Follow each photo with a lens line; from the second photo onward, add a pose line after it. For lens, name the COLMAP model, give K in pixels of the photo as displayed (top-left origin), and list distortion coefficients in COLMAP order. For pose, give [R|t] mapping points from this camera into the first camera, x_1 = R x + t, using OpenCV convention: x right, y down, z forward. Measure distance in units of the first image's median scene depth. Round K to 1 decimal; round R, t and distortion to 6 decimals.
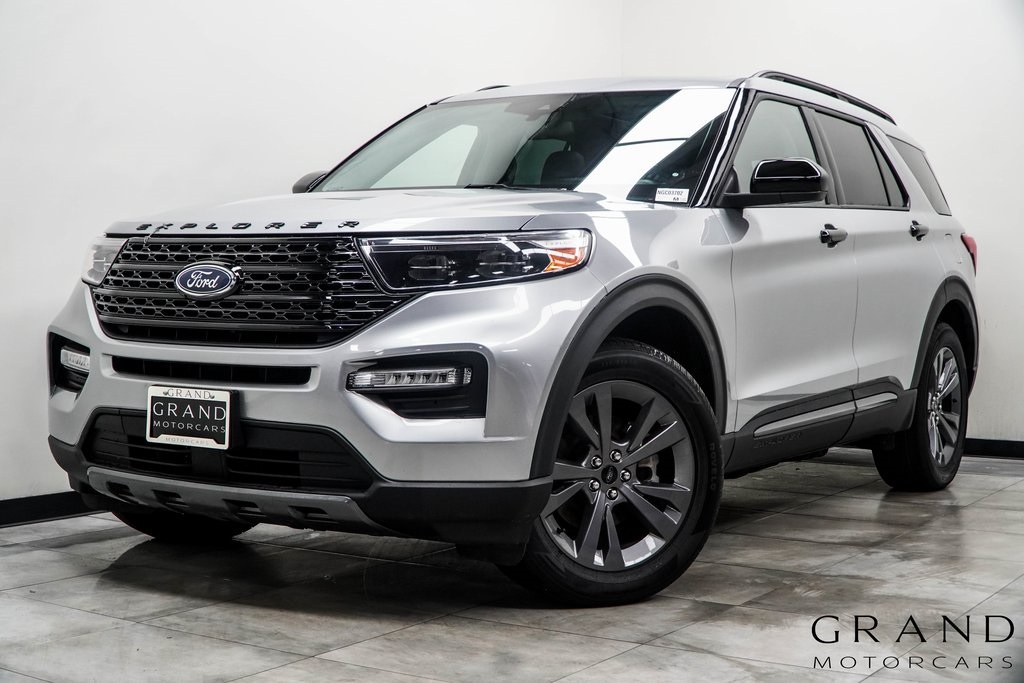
lens RADIAL K [[1520.4, 0, 527.5], [0, 1520.4, 333.6], [0, 0, 1]] dist [-0.164958, 0.000000]
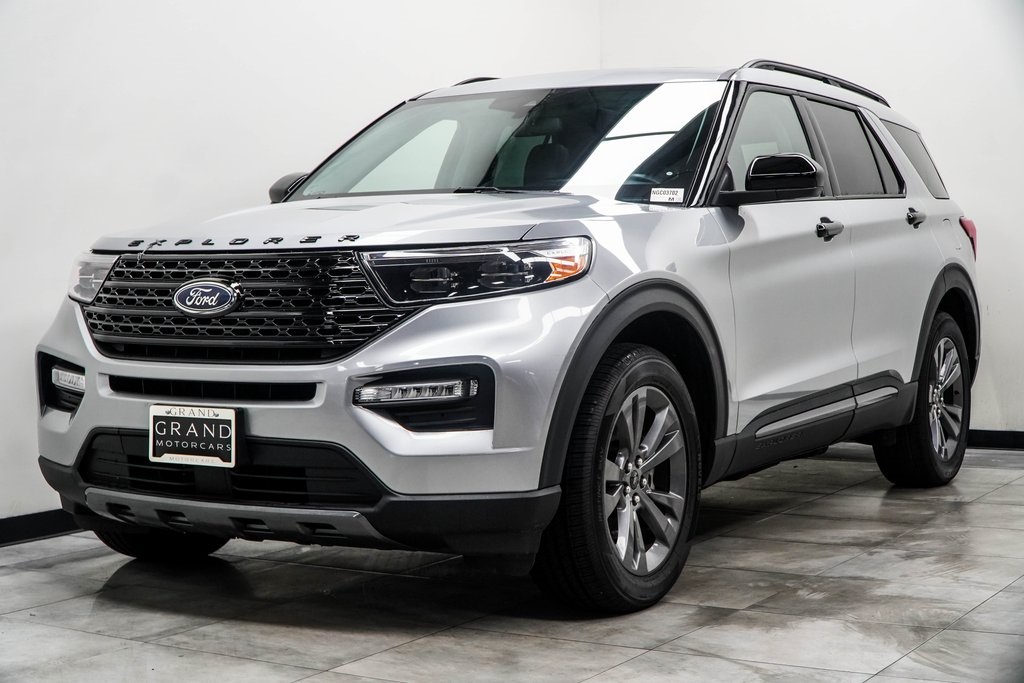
lens RADIAL K [[1681.6, 0, 520.0], [0, 1681.6, 363.6], [0, 0, 1]] dist [-0.206544, 0.000000]
pose [[0.999493, -0.024778, 0.019983, -0.028583], [0.024245, 0.999355, 0.026505, -0.015808], [-0.020627, -0.026007, 0.999449, -0.102724]]
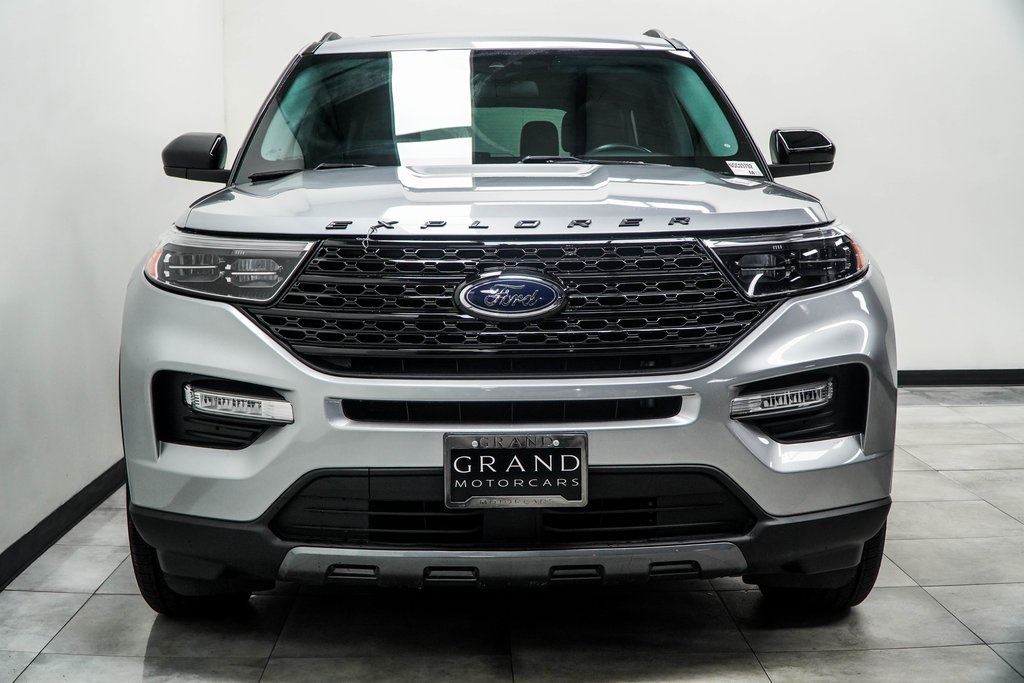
lens RADIAL K [[1394.1, 0, 503.8], [0, 1394.1, 340.3], [0, 0, 1]] dist [-0.195496, 0.000000]
pose [[0.858126, -0.068436, 0.508859, -0.580406], [0.042091, 0.997118, 0.063120, -0.057282], [-0.511712, -0.032747, 0.858533, 0.373254]]
